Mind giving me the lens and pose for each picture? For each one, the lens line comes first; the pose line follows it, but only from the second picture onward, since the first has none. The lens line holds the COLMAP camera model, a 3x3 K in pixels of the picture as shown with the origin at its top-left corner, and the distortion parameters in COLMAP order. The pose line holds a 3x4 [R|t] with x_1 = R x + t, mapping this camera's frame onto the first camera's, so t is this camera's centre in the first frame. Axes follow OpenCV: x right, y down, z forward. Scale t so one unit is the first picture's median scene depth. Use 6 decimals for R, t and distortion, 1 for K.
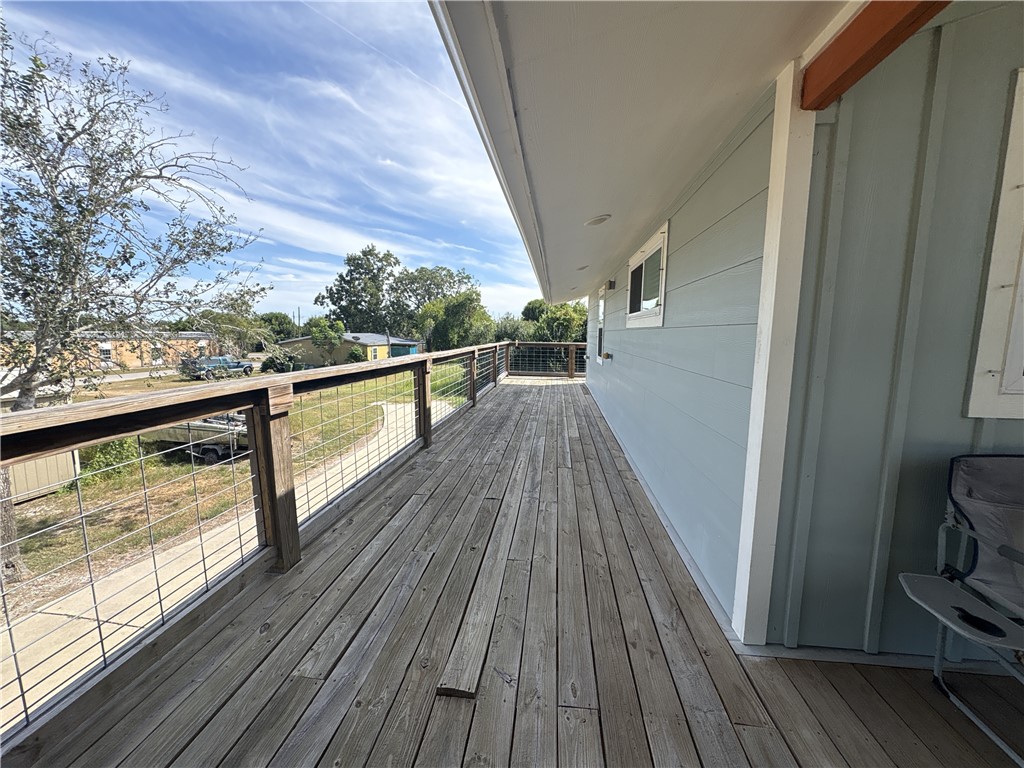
lens RADIAL K [[407.5, 0, 512.5], [0, 407.5, 384.3], [0, 0, 1]] dist [0.000069, 0.000125]
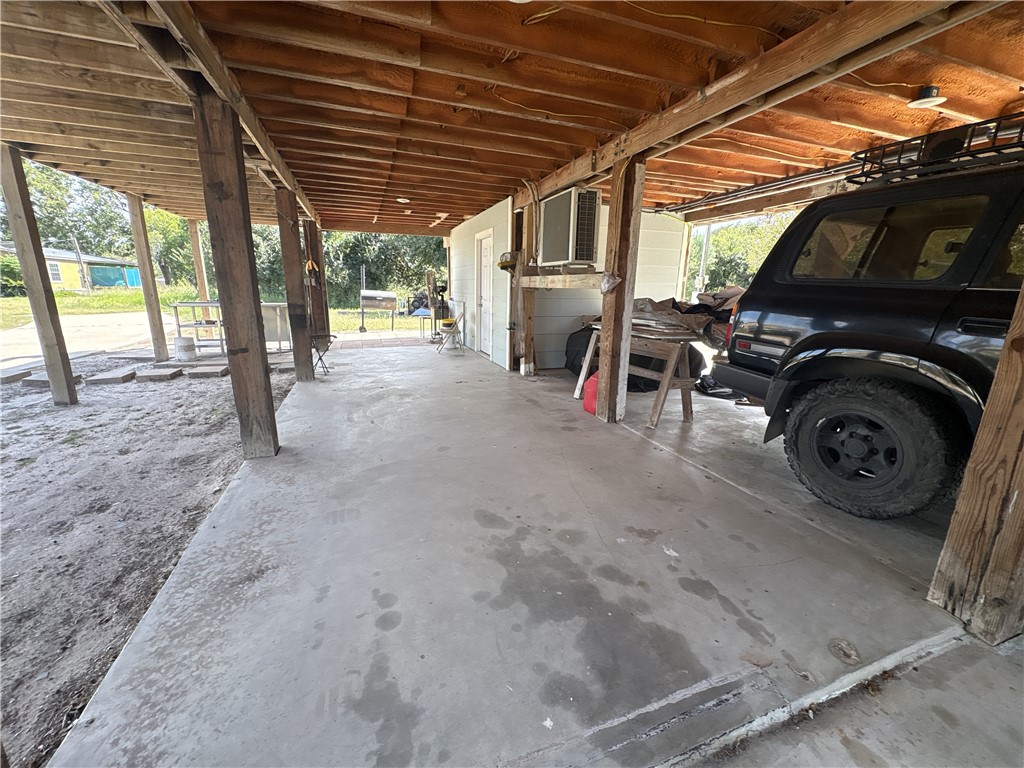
lens RADIAL K [[408.2, 0, 512.0], [0, 408.2, 384.9], [0, 0, 1]] dist [0.000599, 0.000090]
pose [[0.897706, -0.090863, 0.431124, 0.250803], [0.040865, 0.991457, 0.123867, 0.352092], [-0.438696, -0.093579, 0.893750, 0.171146]]
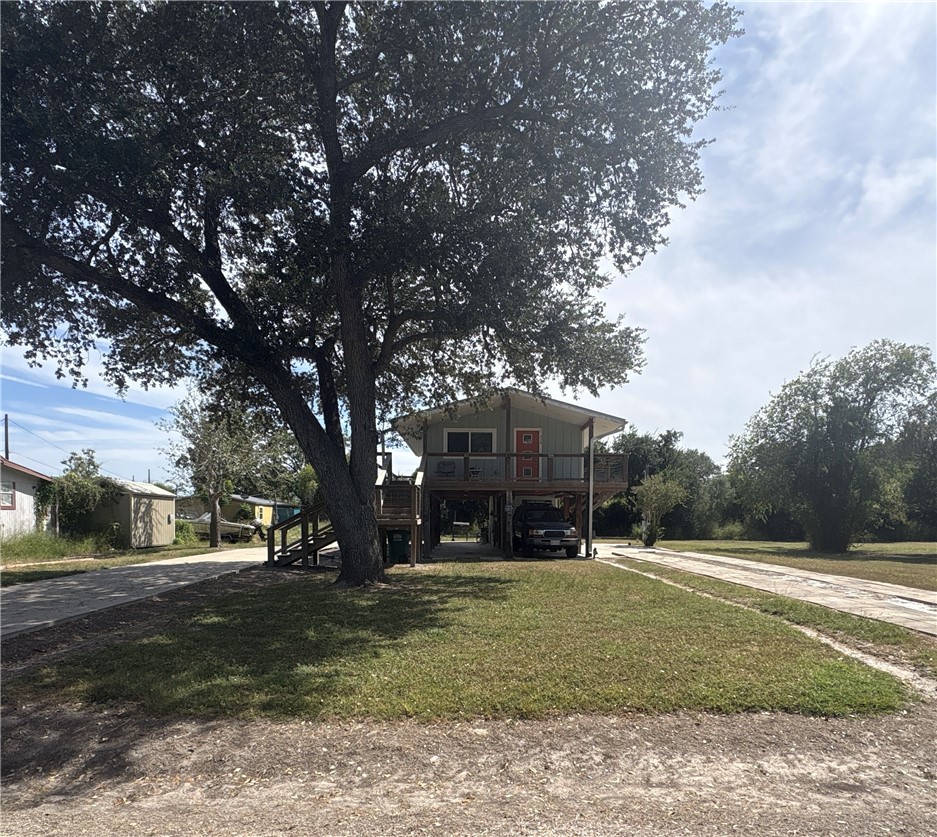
lens RADIAL K [[581.8, 0, 480.9], [0, 581.8, 541.1], [0, 0, 1]] dist [0.033546, -0.035323]
pose [[0.989852, -0.006628, 0.141948, -0.015047], [0.018420, 0.996469, -0.081915, 0.709605], [-0.140904, 0.083698, 0.986479, -2.843389]]
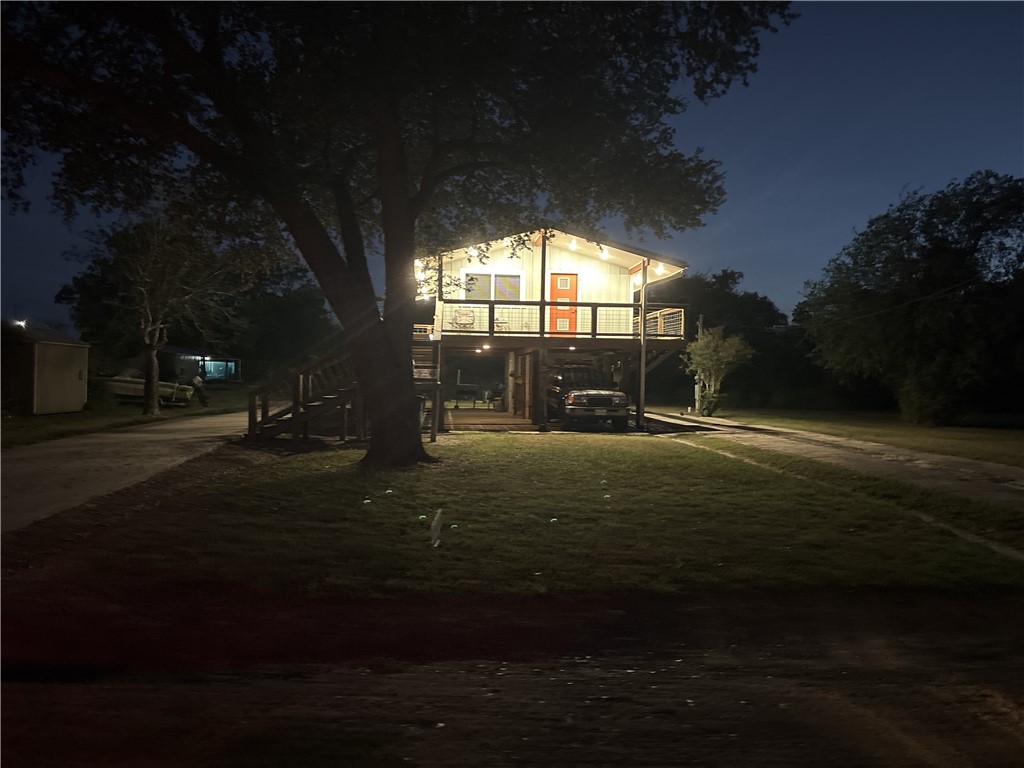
lens RADIAL K [[777.7, 0, 513.2], [0, 777.7, 387.9], [0, 0, 1]] dist [0.059351, -0.076005]
pose [[0.978828, 0.006839, 0.204568, -0.220183], [0.014882, 0.994418, -0.104454, 0.710505], [-0.204141, 0.105287, 0.973263, -3.021685]]
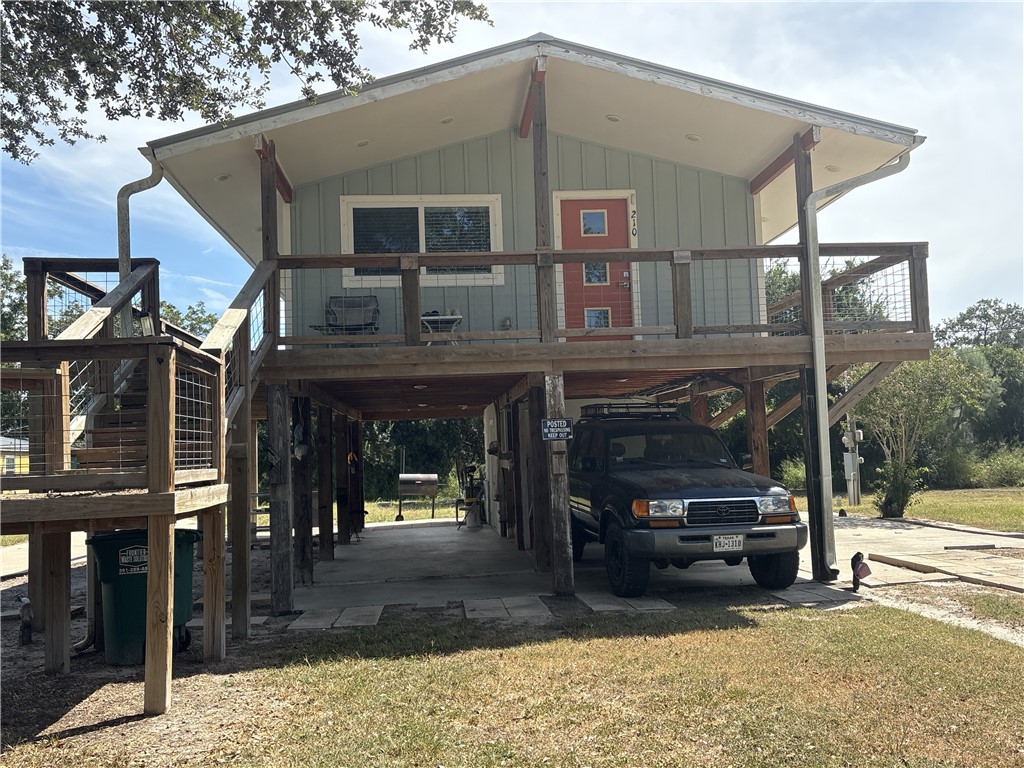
lens RADIAL K [[950.8, 0, 509.8], [0, 950.8, 383.7], [0, 0, 1]] dist [0.120892, -0.269941]
pose [[0.981509, -0.027045, 0.189496, 0.198425], [0.064633, 0.978651, -0.195100, 0.519513], [-0.180174, 0.203740, 0.962303, -1.401523]]
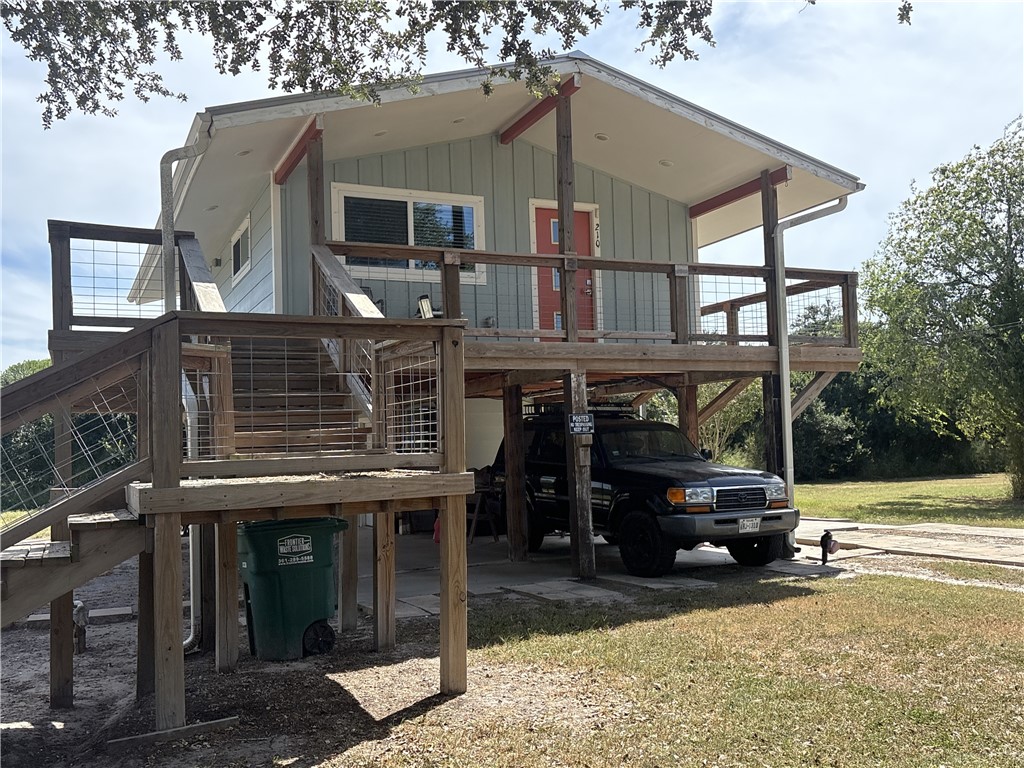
lens RADIAL K [[950.8, 0, 509.8], [0, 950.8, 383.7], [0, 0, 1]] dist [0.120892, -0.269941]
pose [[0.859303, 0.002626, 0.511460, -0.336963], [0.099425, 0.980053, -0.172077, 0.500561], [-0.501710, 0.198718, 0.841902, -1.264321]]
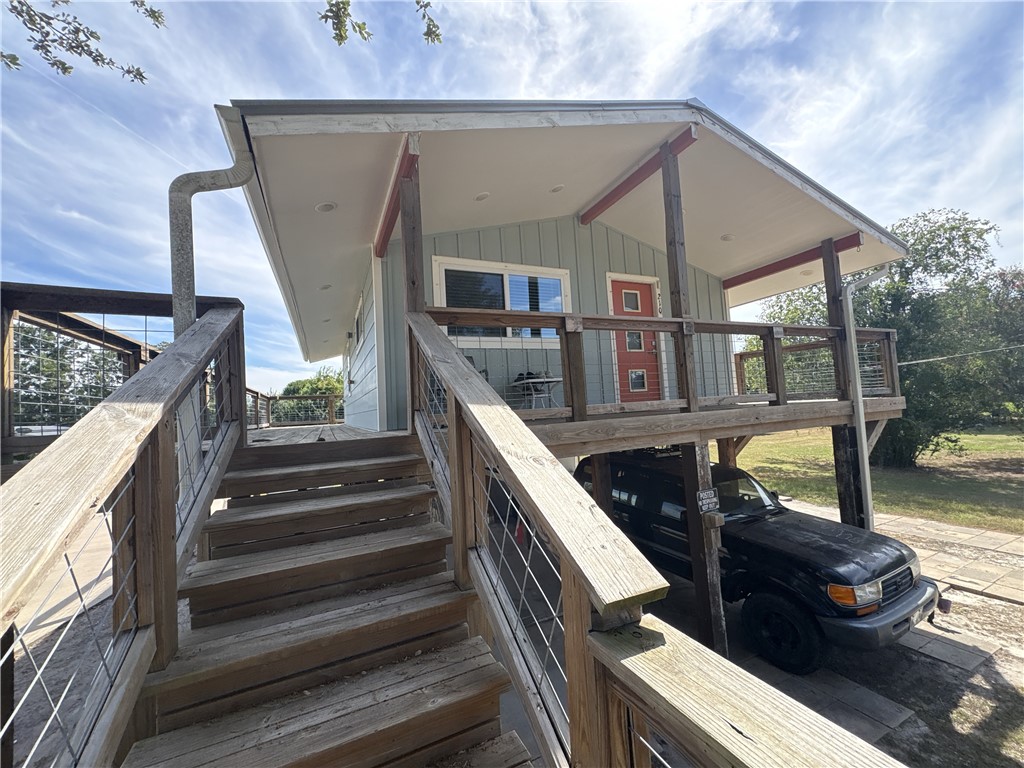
lens RADIAL K [[407.5, 0, 512.5], [0, 407.5, 384.3], [0, 0, 1]] dist [0.000069, 0.000125]
pose [[0.857516, -0.025759, 0.513811, -0.016217], [0.126859, 0.978492, -0.162664, 0.207493], [-0.498570, 0.204668, 0.842341, -0.432204]]
